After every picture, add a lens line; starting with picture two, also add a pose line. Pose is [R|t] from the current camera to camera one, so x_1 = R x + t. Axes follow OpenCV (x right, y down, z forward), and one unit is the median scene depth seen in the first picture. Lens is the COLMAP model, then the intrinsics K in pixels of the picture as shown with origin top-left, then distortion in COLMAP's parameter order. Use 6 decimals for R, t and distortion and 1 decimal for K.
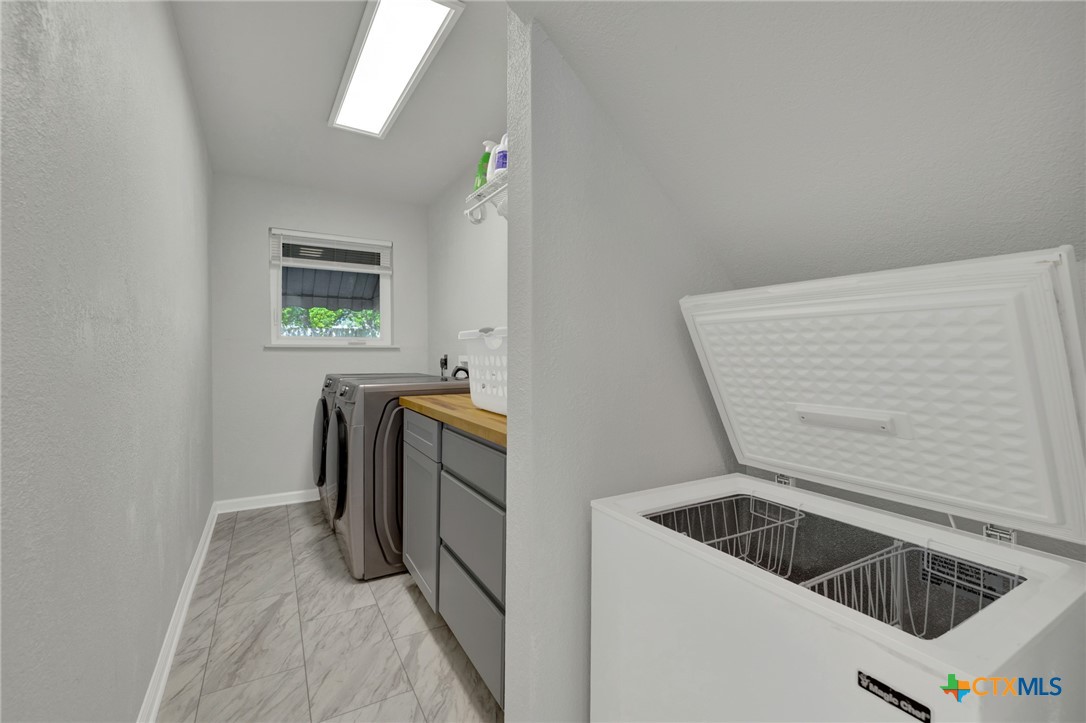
lens RADIAL K [[465.3, 0, 543.6], [0, 465.3, 353.9], [0, 0, 1]] dist [-0.001347, -0.000085]
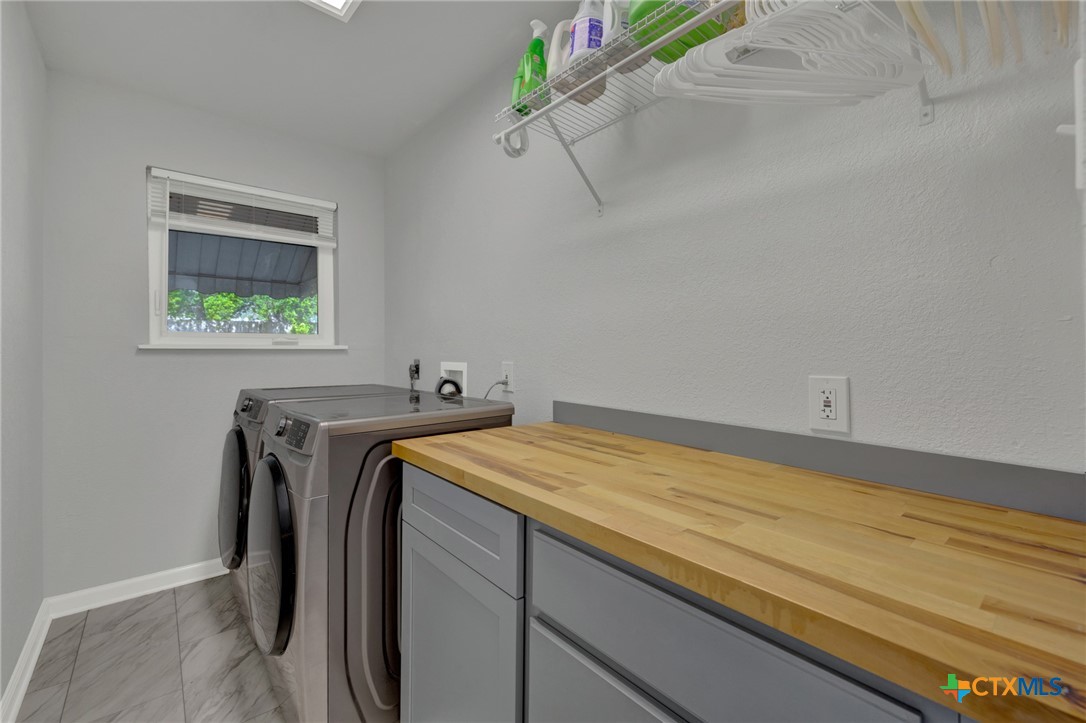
lens RADIAL K [[477.0, 0, 540.0], [0, 477.0, 351.4], [0, 0, 1]] dist [0.000135, -0.000002]
pose [[0.988939, 0.004947, 0.148242, -0.139624], [-0.005072, 0.999987, 0.000466, -0.013156], [-0.148238, -0.001213, 0.988951, 0.250720]]
